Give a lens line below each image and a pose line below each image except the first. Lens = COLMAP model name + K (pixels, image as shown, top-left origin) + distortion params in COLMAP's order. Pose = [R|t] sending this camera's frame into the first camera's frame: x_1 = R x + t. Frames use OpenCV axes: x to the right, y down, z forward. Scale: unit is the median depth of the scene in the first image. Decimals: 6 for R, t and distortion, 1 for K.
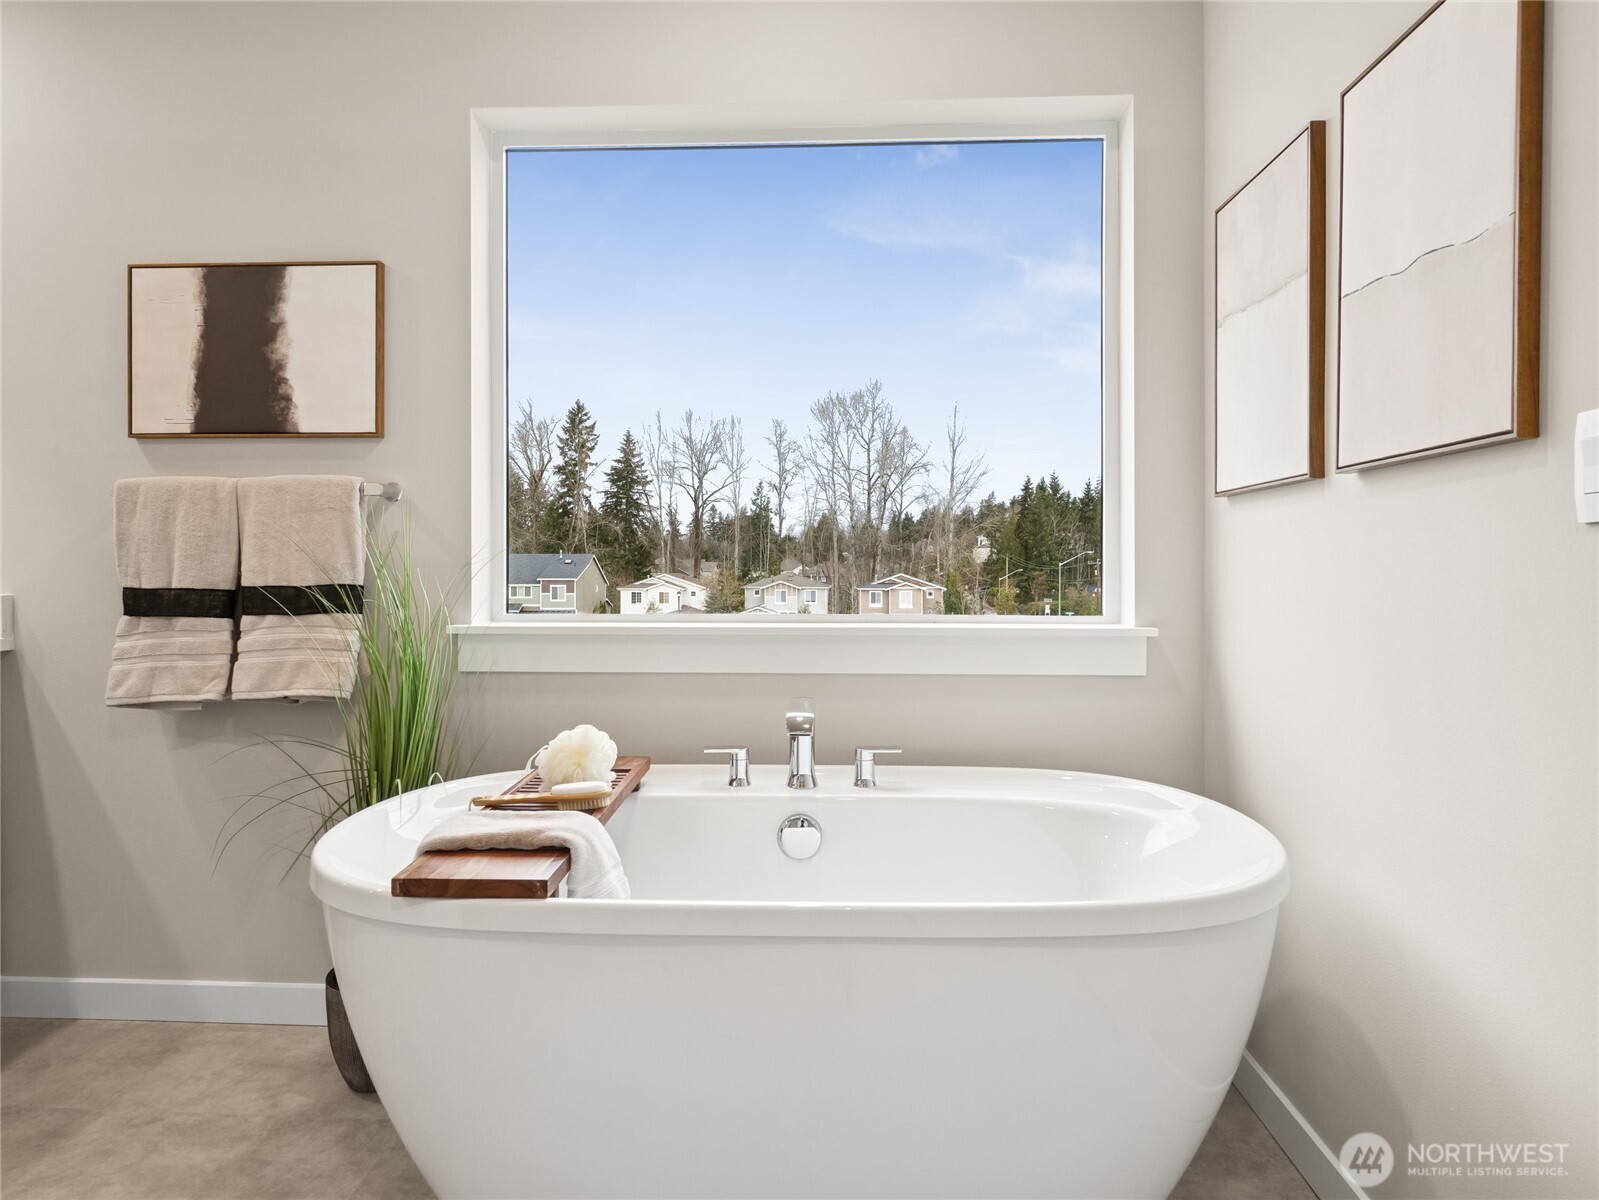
lens RADIAL K [[950.5, 0, 794.7], [0, 950.5, 589.1], [0, 0, 1]] dist [-0.013072, 0.001966]
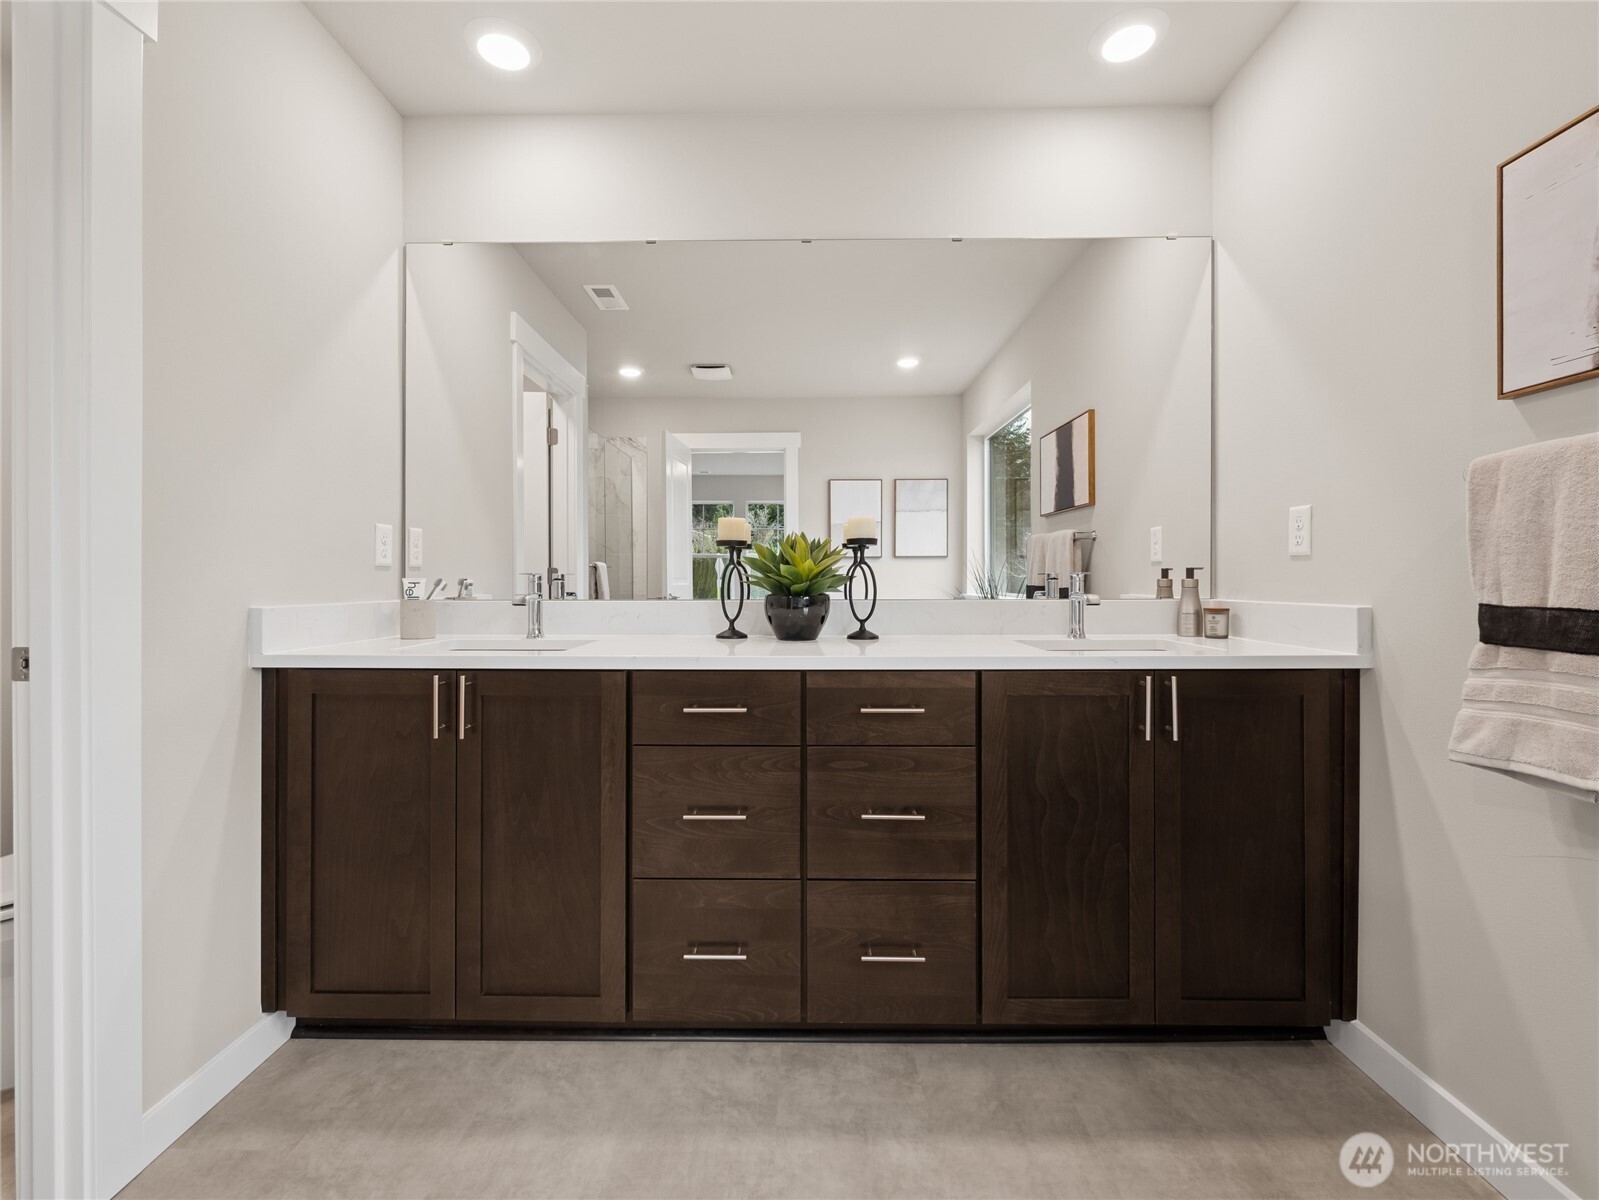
lens RADIAL K [[731.7, 0, 783.7], [0, 731.7, 576.4], [0, 0, 1]] dist [-0.006811, 0.002568]
pose [[0.021232, -0.006075, -0.999756, -0.156271], [-0.014546, 0.999874, -0.006385, -0.011542], [0.999669, 0.014678, 0.021141, 0.449692]]
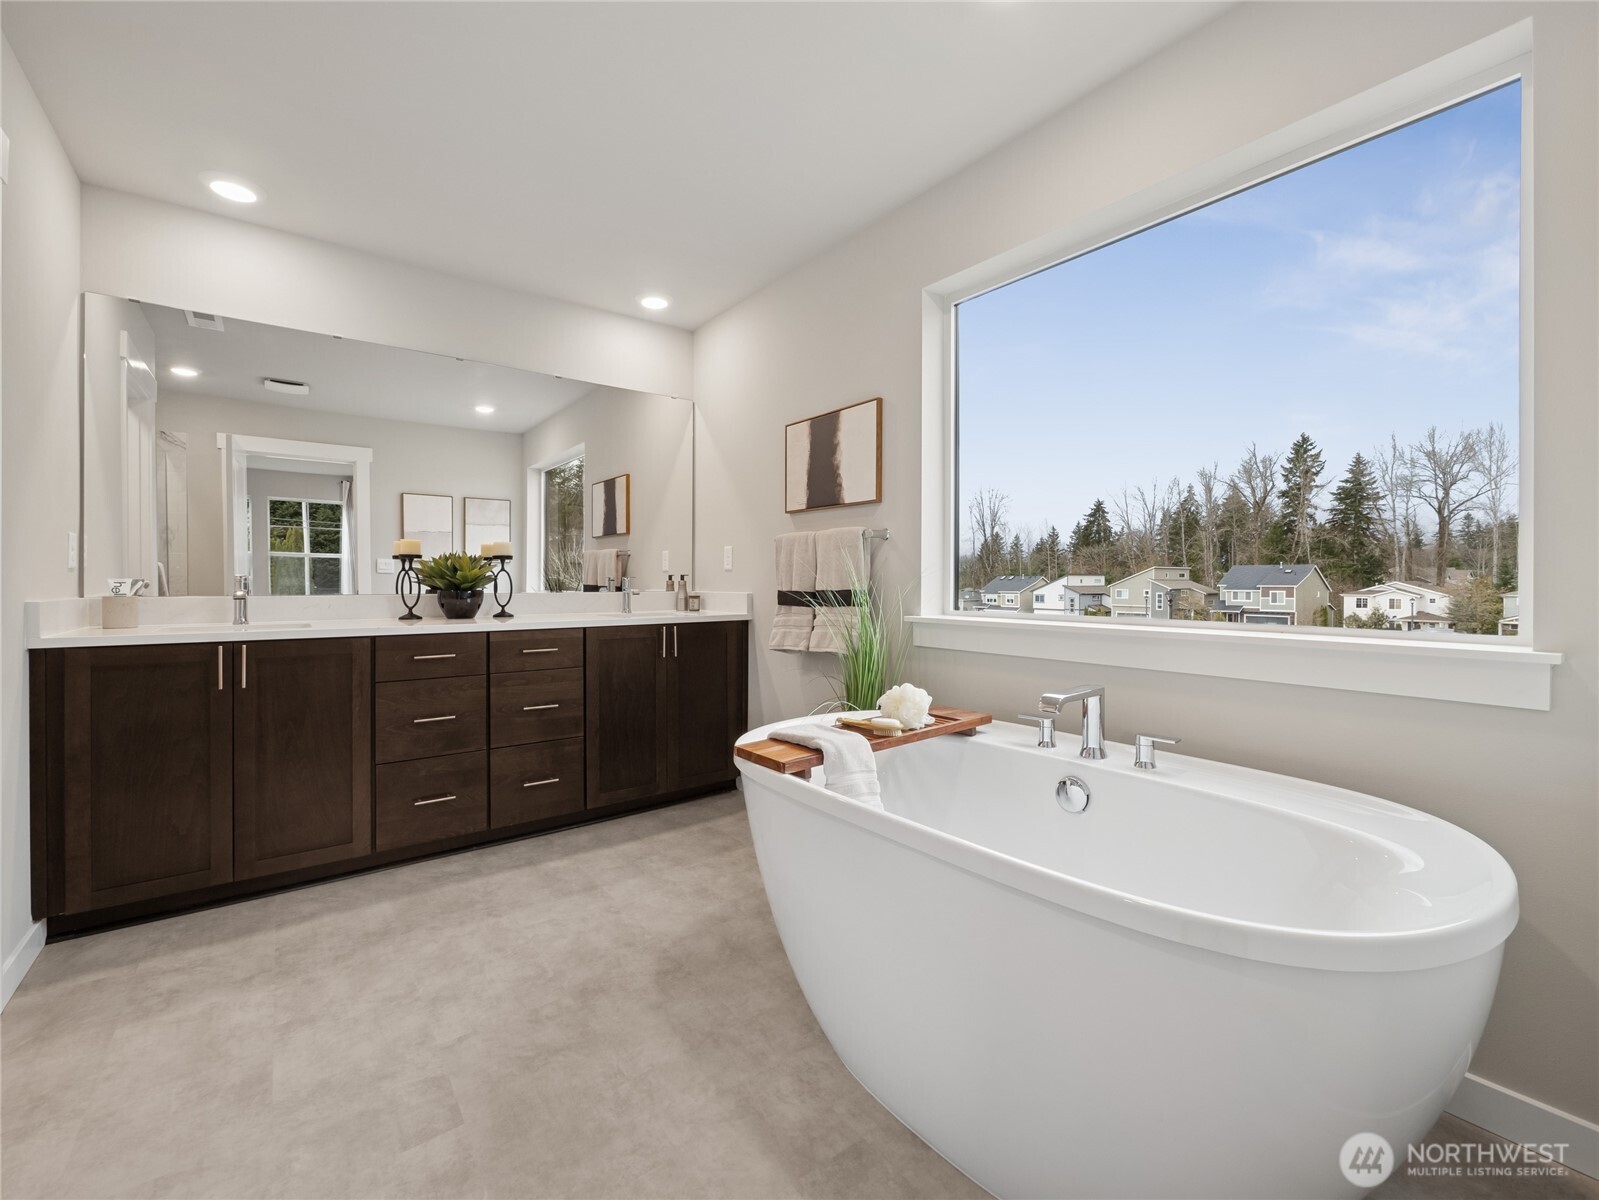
lens RADIAL K [[669.7, 0, 806.5], [0, 669.7, 593.8], [0, 0, 1]] dist [-0.002093, 0.000274]
pose [[0.651801, 0.014103, -0.758259, 0.391304], [-0.012377, 0.999892, 0.007958, -0.006402], [0.758289, 0.004197, 0.651905, 0.134638]]
